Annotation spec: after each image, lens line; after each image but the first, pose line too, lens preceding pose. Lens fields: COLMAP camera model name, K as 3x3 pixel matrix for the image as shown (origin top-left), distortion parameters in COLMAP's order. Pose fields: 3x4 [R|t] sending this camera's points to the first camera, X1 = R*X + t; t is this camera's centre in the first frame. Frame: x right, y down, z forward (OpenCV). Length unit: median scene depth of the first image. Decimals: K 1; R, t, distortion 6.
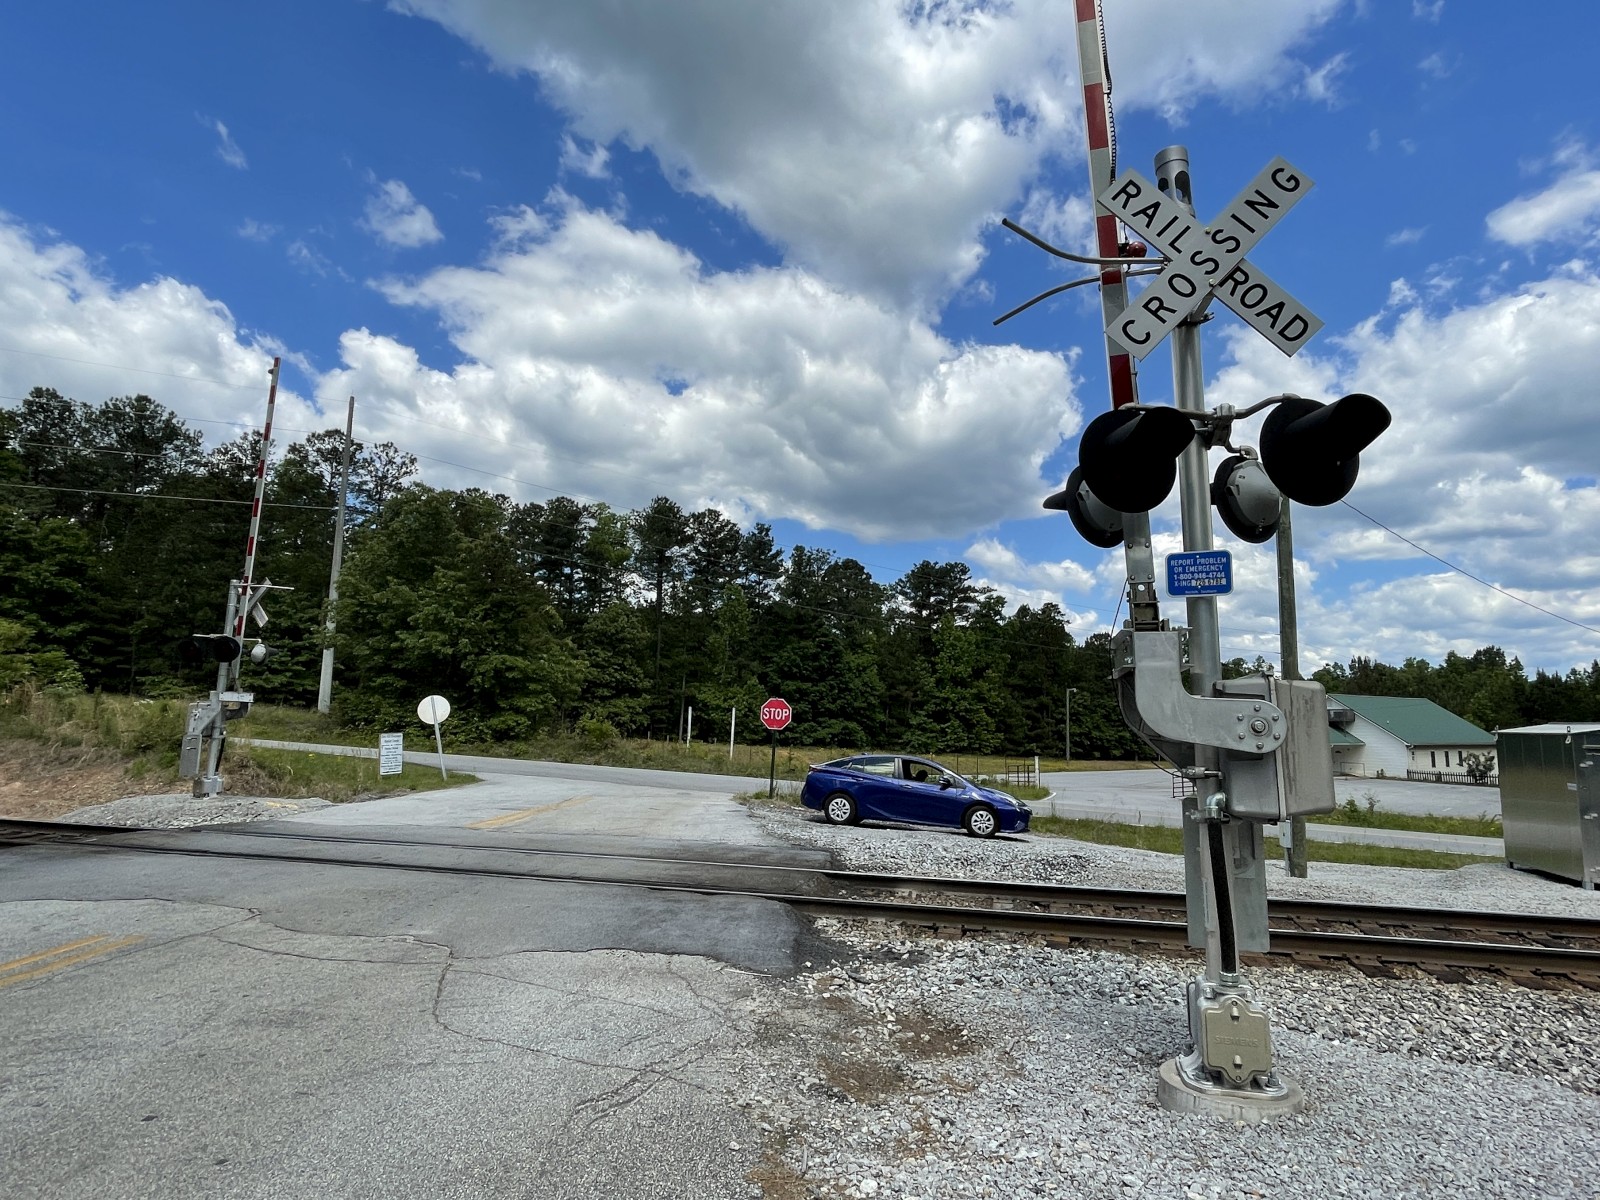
lens RADIAL K [[873.6, 0, 800.0], [0, 873.6, 600.0], [0, 0, 1]] dist [0.002897, -0.001266]
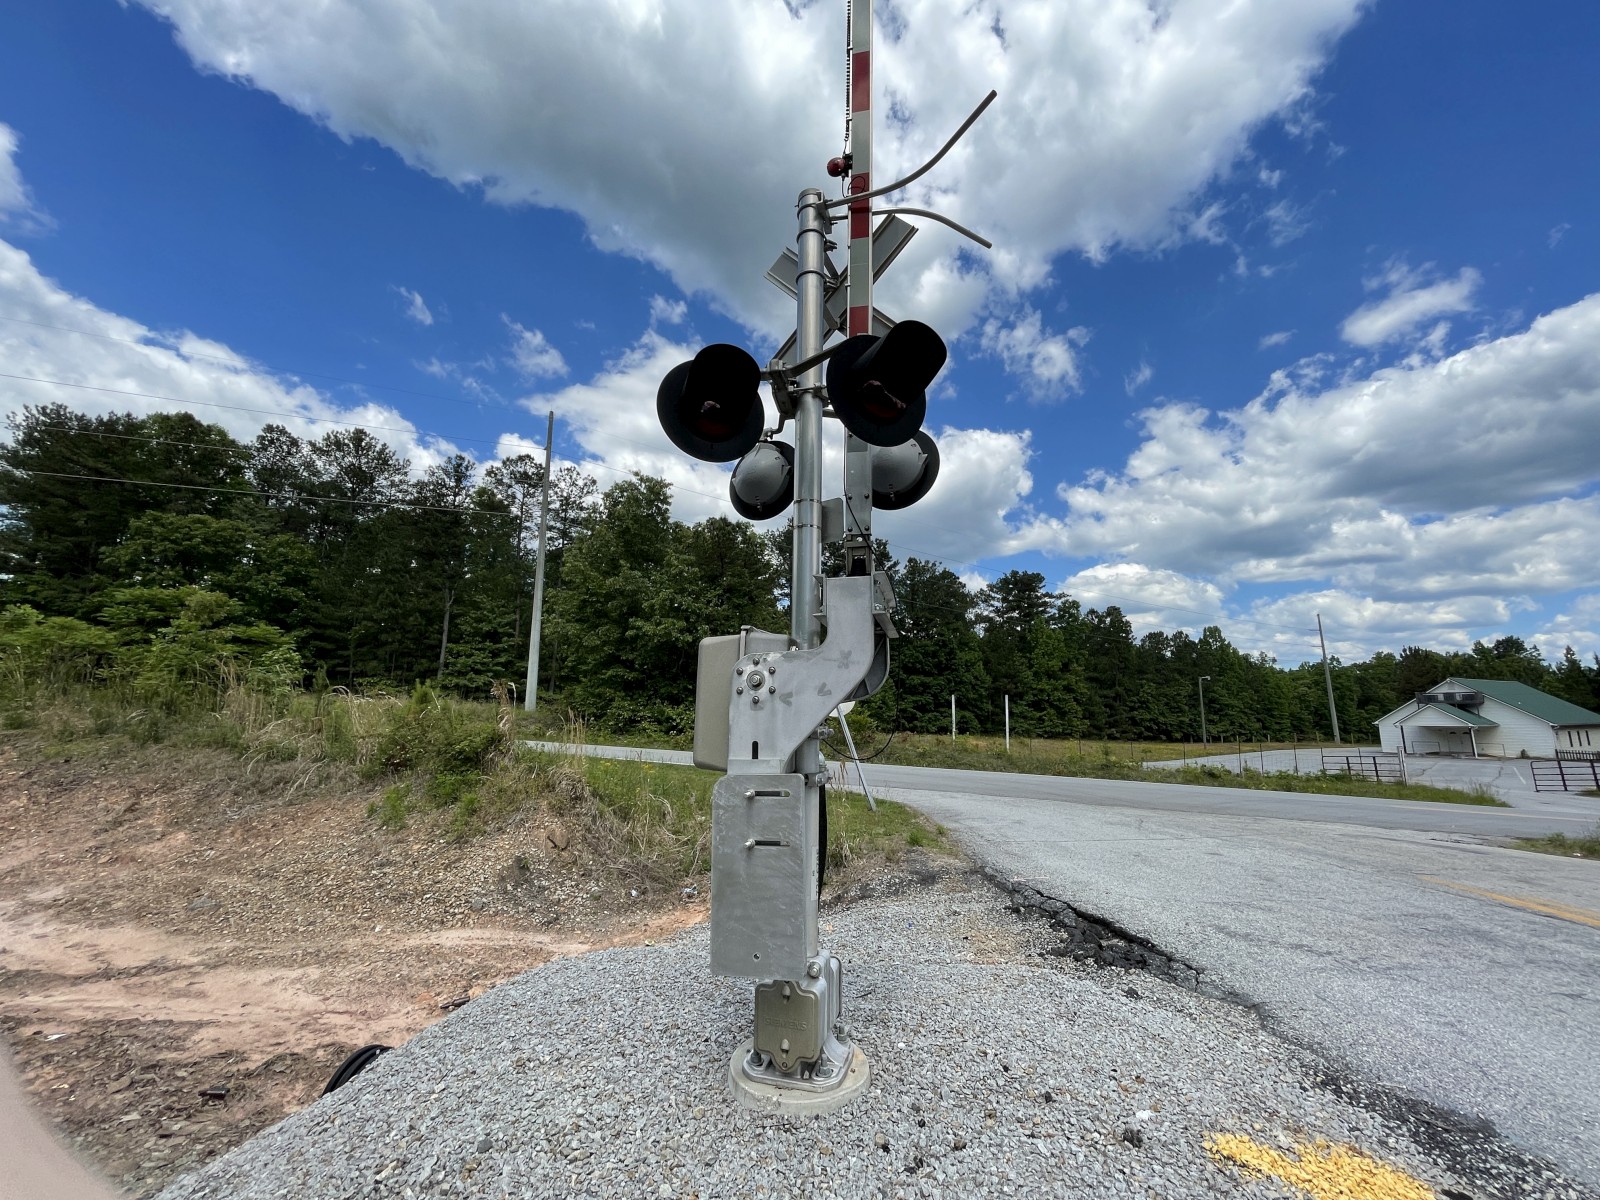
lens RADIAL K [[643.1, 0, 795.3], [0, 643.1, 602.0], [0, 0, 1]] dist [-0.001309, -0.000135]
pose [[0.999035, -0.021184, -0.038477, -0.165714], [0.019884, 0.999229, -0.033847, 0.028526], [0.039164, 0.033050, 0.998686, 0.205538]]
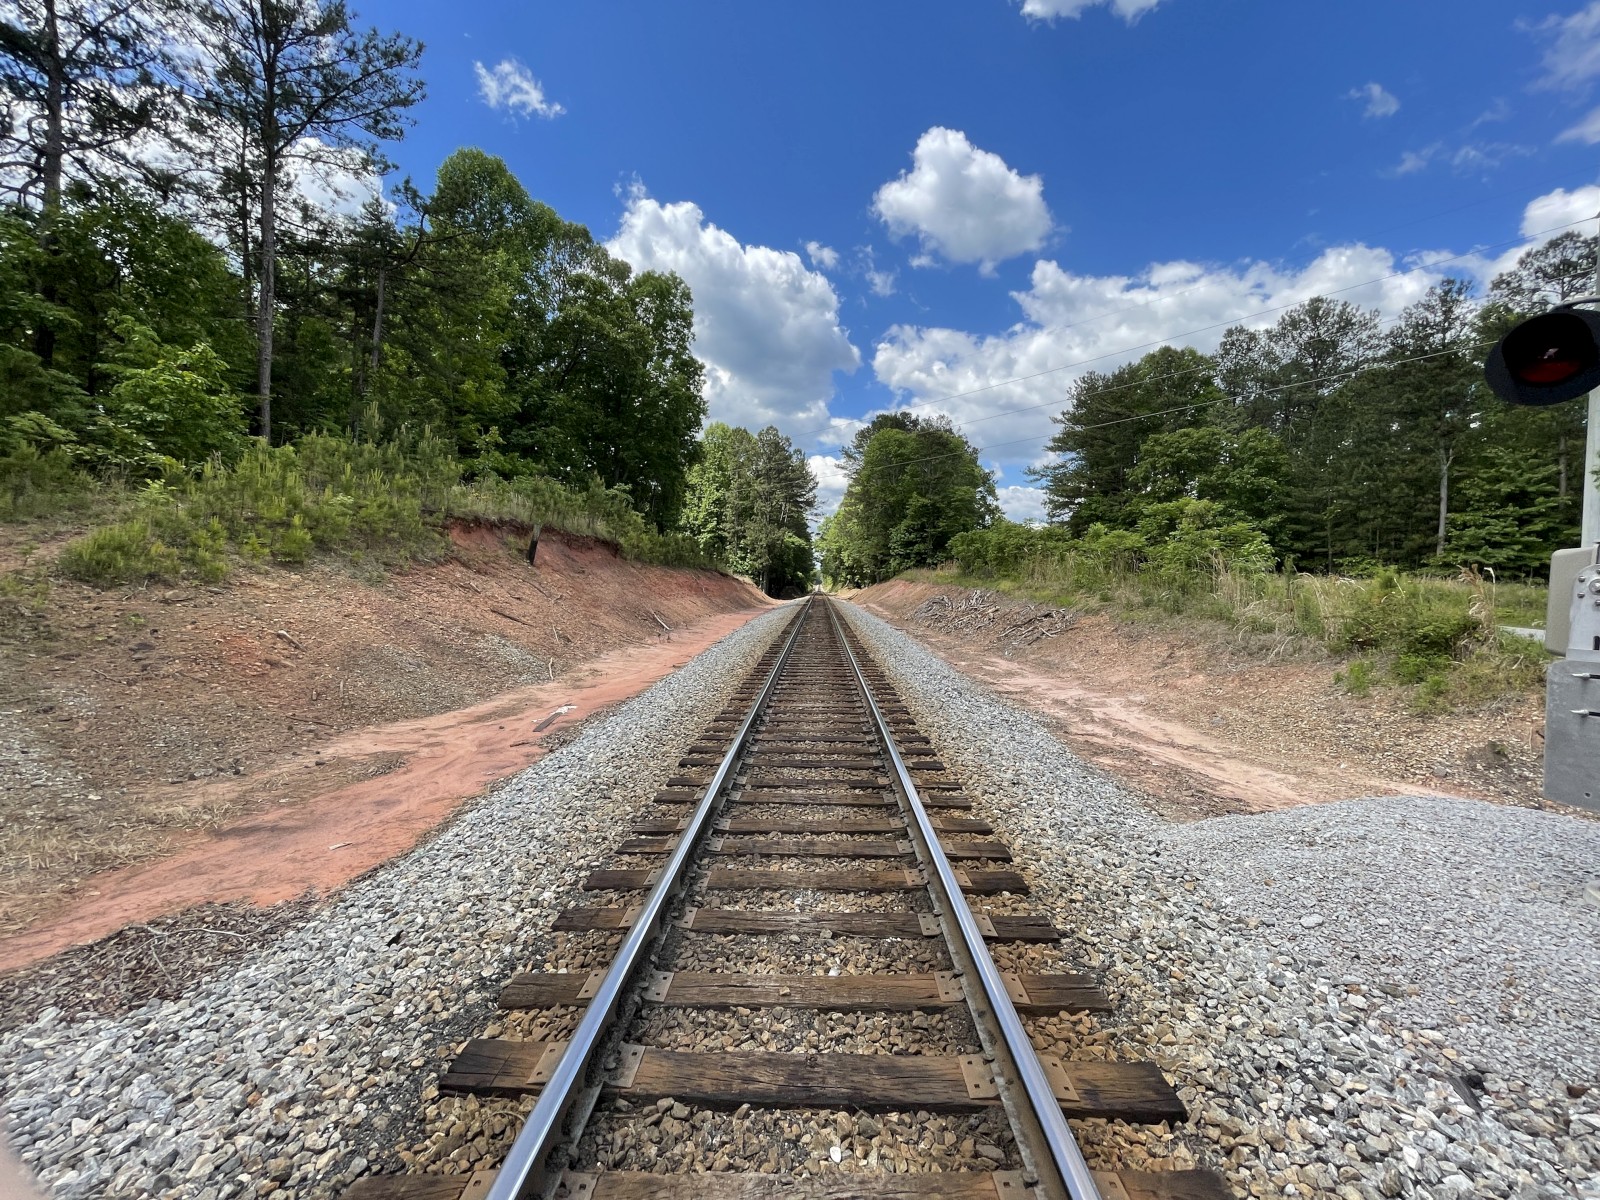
lens RADIAL K [[639.6, 0, 808.9], [0, 639.6, 598.8], [0, 0, 1]] dist [-0.003506, -0.000120]
pose [[0.234719, 0.009039, -0.972021, -0.137278], [0.124386, 0.991457, 0.039256, 0.023623], [0.964072, -0.130120, 0.231589, 0.177079]]
